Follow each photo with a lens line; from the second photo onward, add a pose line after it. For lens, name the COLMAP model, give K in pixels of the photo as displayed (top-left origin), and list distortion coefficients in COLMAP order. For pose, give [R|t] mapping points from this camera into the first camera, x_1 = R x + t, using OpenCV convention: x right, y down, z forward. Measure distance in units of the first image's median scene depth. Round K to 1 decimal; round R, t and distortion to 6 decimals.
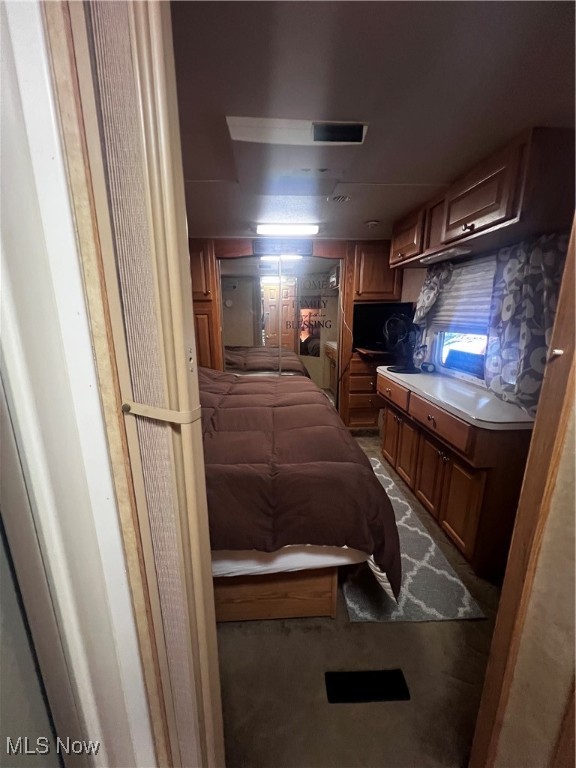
lens RADIAL K [[307.1, 0, 284.5], [0, 307.1, 386.1], [0, 0, 1]] dist [-0.006931, -0.000289]
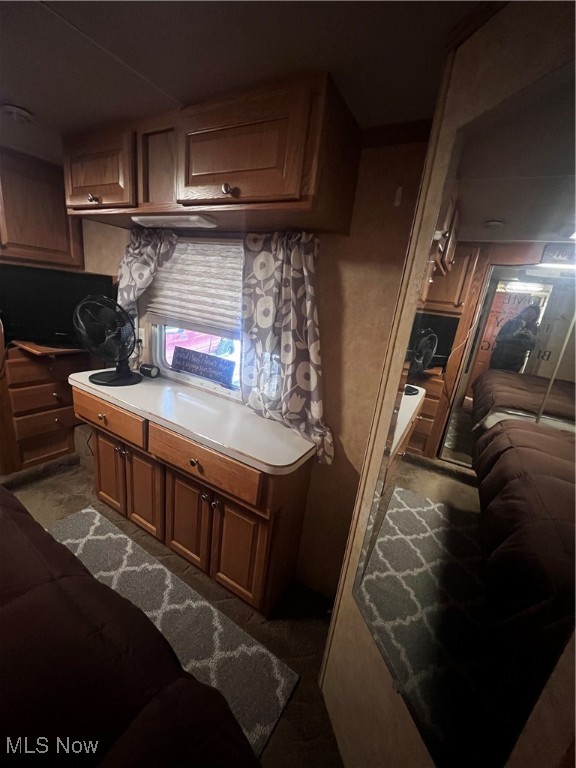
lens RADIAL K [[307.1, 0, 293.1], [0, 307.1, 386.9], [0, 0, 1]] dist [-0.006931, -0.000289]
pose [[0.537334, -0.164952, 0.827081, 0.038473], [0.072866, 0.986099, 0.149327, -0.135412], [-0.840216, -0.019973, 0.541884, 0.373963]]
